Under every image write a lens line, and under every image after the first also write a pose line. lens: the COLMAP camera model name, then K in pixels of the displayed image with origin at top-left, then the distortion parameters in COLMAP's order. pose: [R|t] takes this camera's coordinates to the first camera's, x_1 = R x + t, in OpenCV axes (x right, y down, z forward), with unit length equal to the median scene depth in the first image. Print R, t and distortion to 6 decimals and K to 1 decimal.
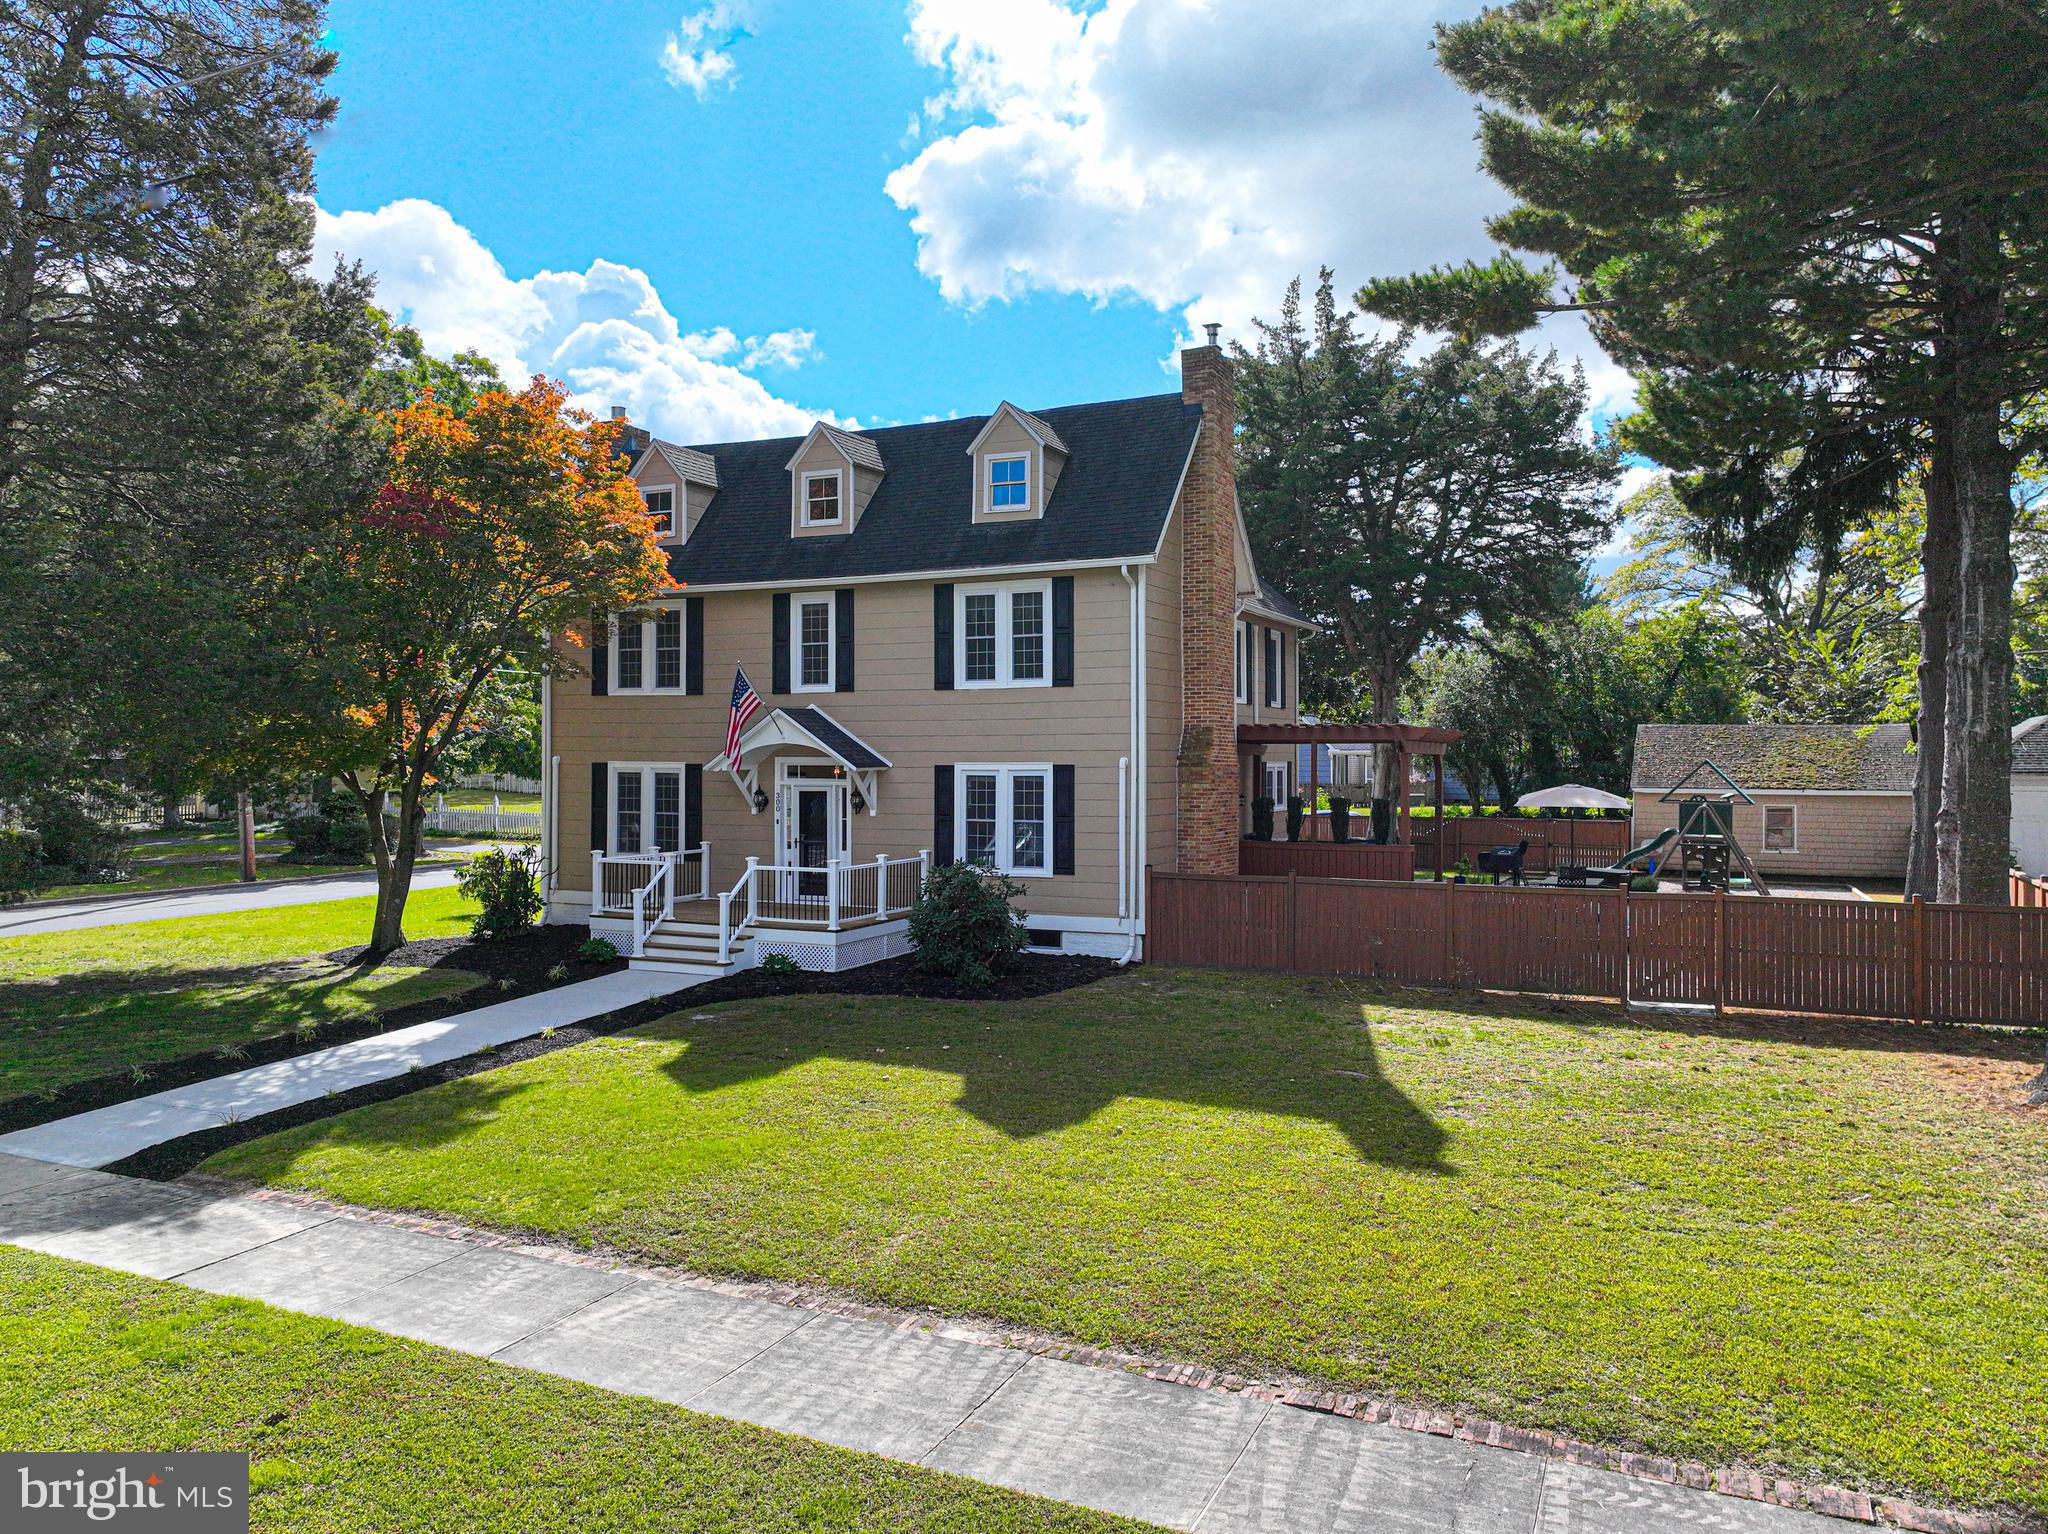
lens RADIAL K [[1448.1, 0, 978.7], [0, 1448.1, 764.1], [0, 0, 1]] dist [-0.015024, 0.030602]
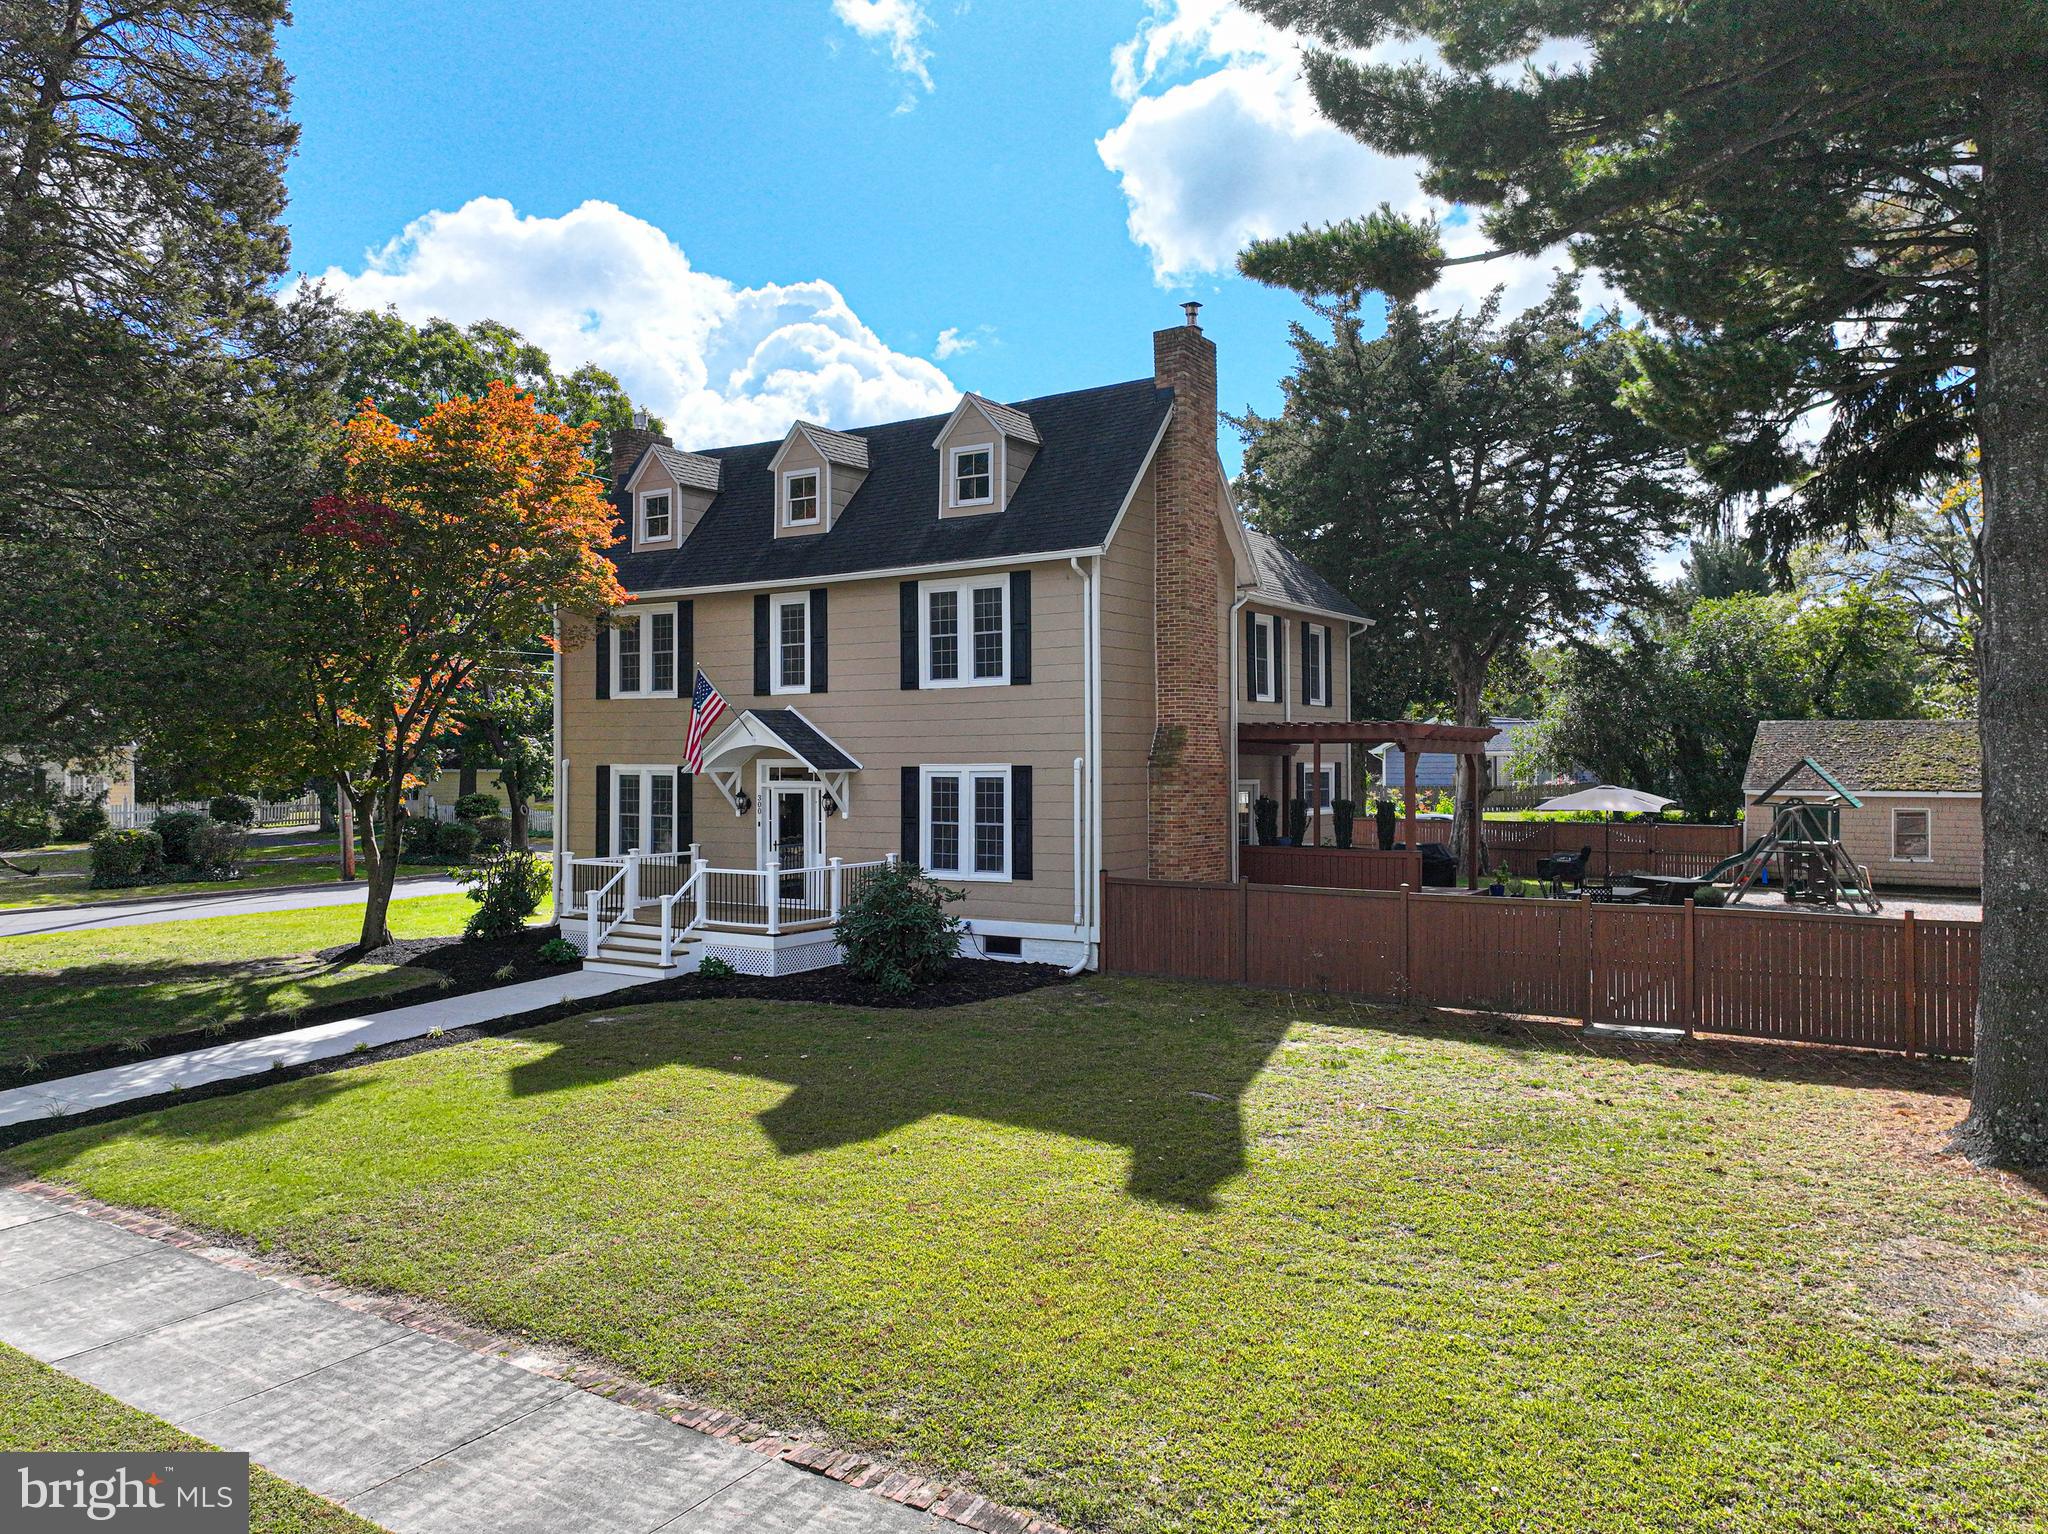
lens RADIAL K [[1448.1, 0, 978.7], [0, 1448.1, 764.1], [0, 0, 1]] dist [-0.015024, 0.030602]
pose [[0.990497, -0.003533, -0.137491, 0.167069], [0.003158, 0.999991, -0.002947, 0.002176], [0.137500, 0.002484, 0.990499, 0.040382]]
